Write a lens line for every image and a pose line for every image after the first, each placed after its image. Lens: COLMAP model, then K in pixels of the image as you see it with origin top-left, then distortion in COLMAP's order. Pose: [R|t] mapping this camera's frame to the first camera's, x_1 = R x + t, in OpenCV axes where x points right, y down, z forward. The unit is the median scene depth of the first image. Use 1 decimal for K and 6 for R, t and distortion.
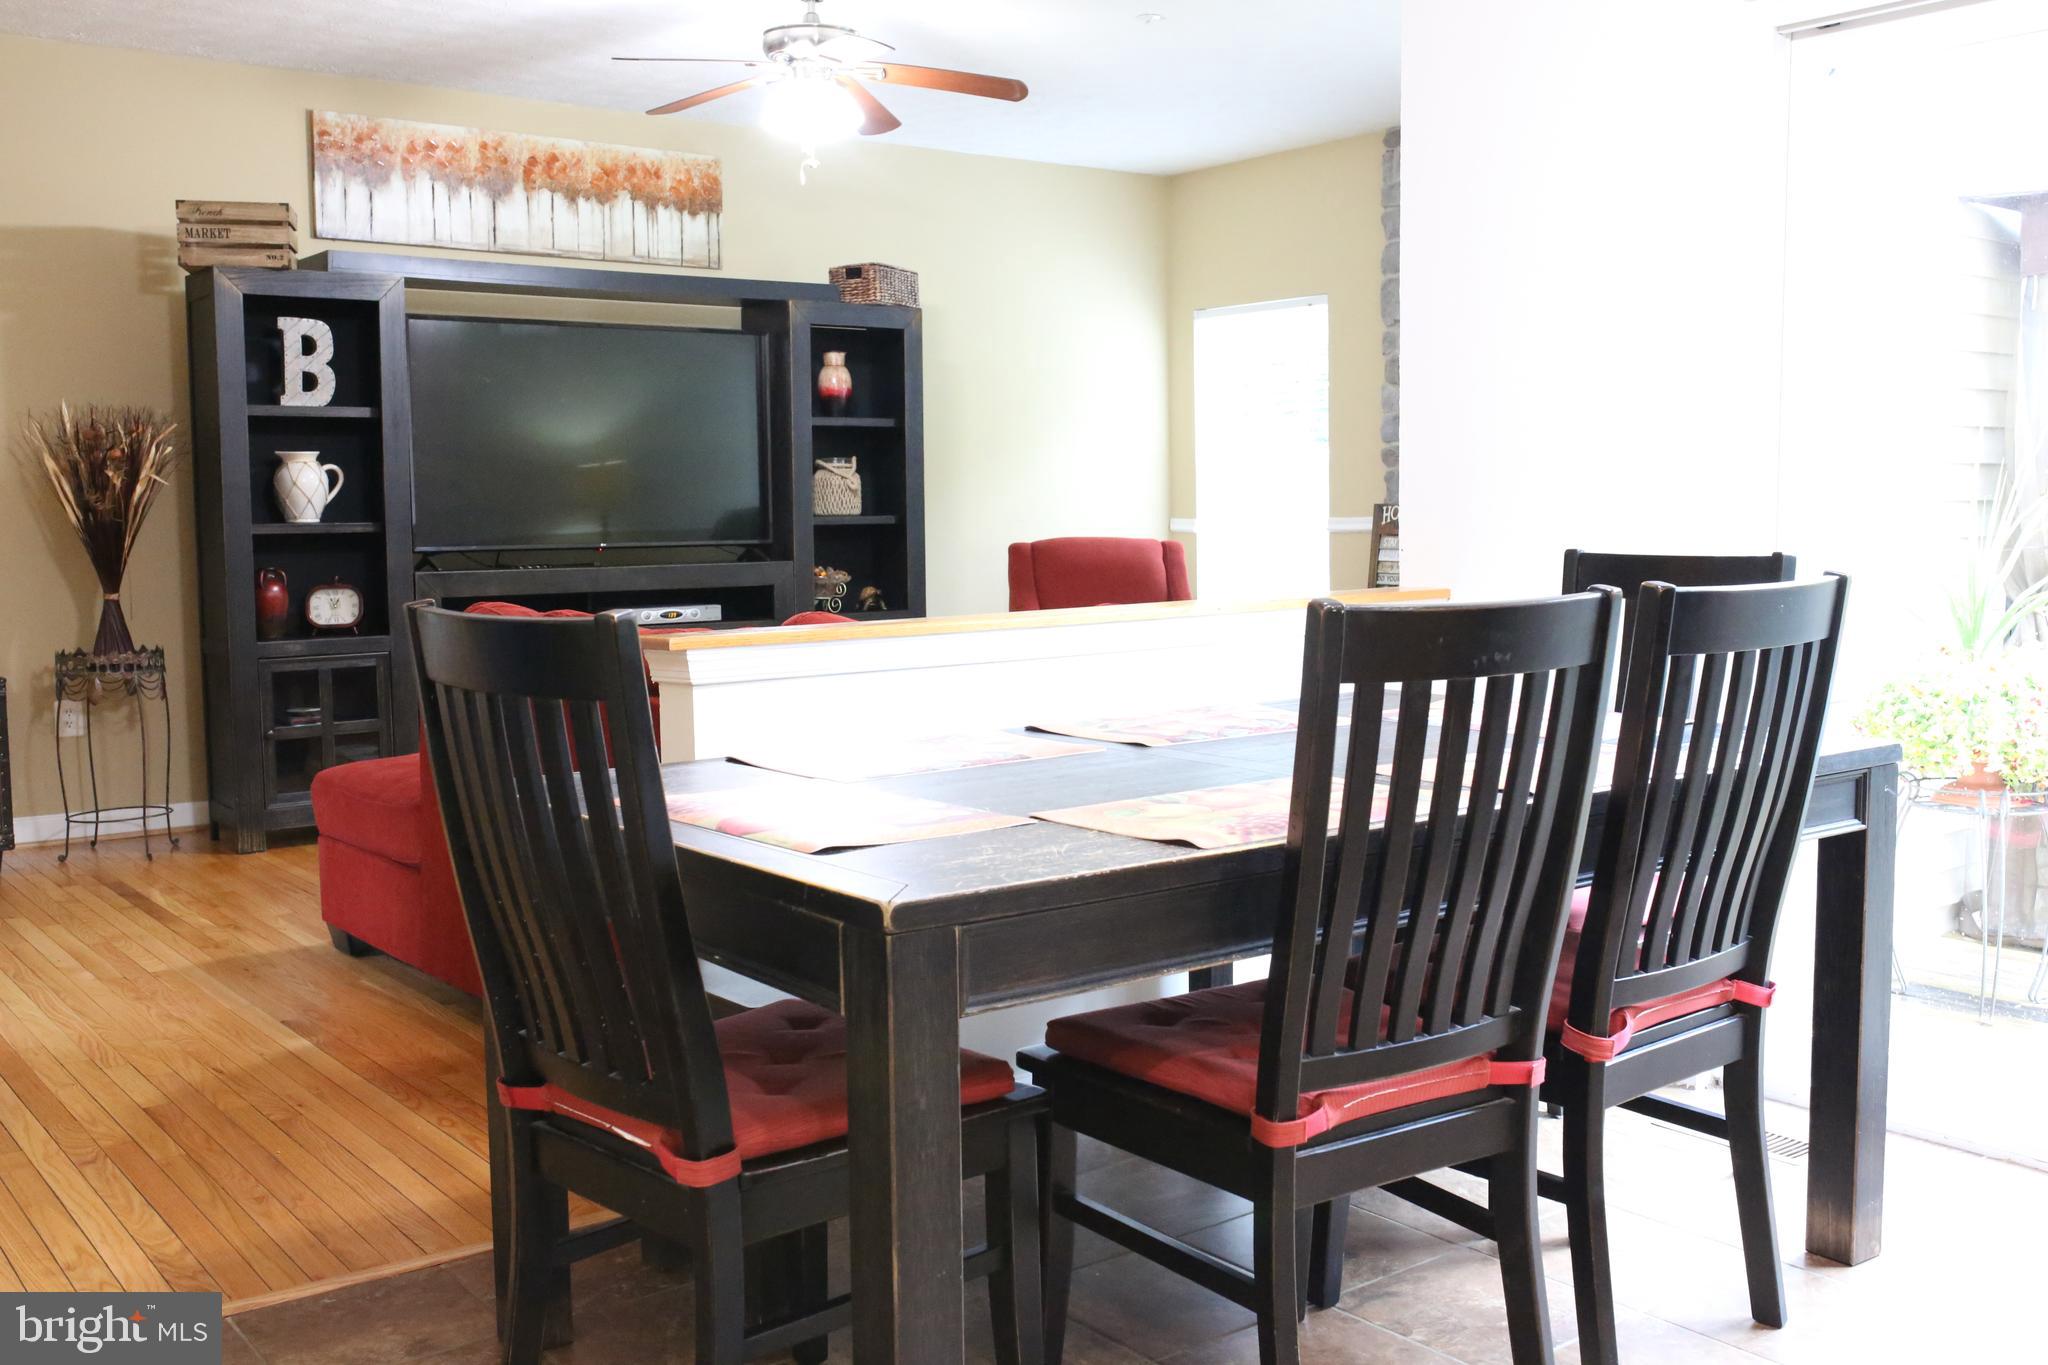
lens RADIAL K [[1932.0, 0, 1022.6], [0, 1932.0, 674.8], [0, 0, 1]] dist [-0.030019, 0.000000]
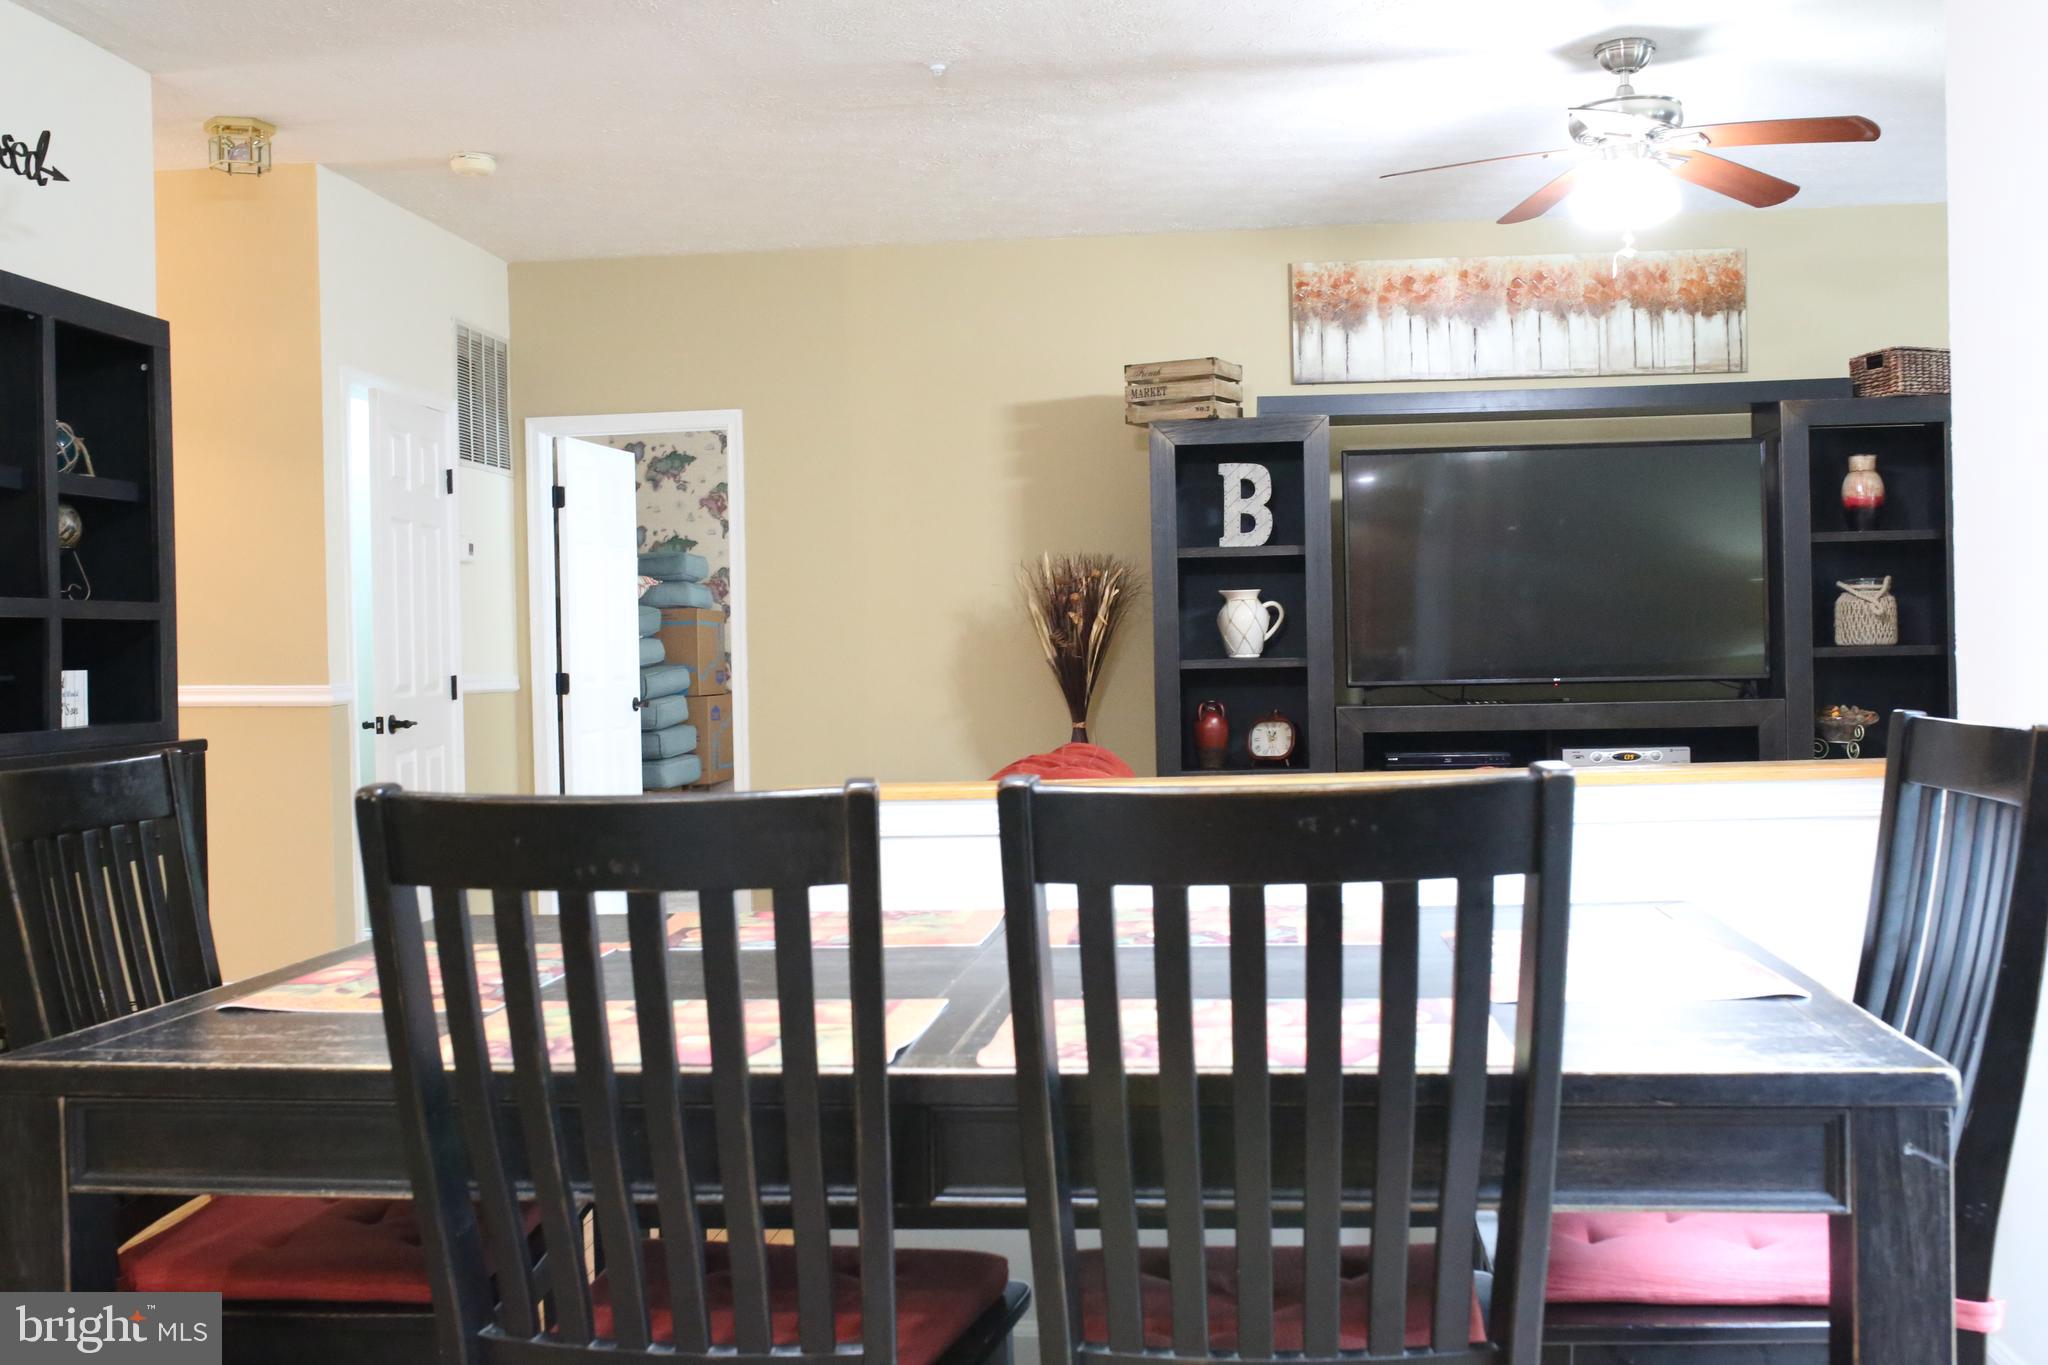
lens RADIAL K [[1932.0, 0, 1025.9], [0, 1932.0, 680.5], [0, 0, 1]] dist [-0.030019, 0.000000]
pose [[0.725451, 0.005051, -0.688255, 0.244997], [-0.046810, 0.998020, -0.042015, -0.016156], [0.686680, 0.062697, 0.724251, 0.150880]]
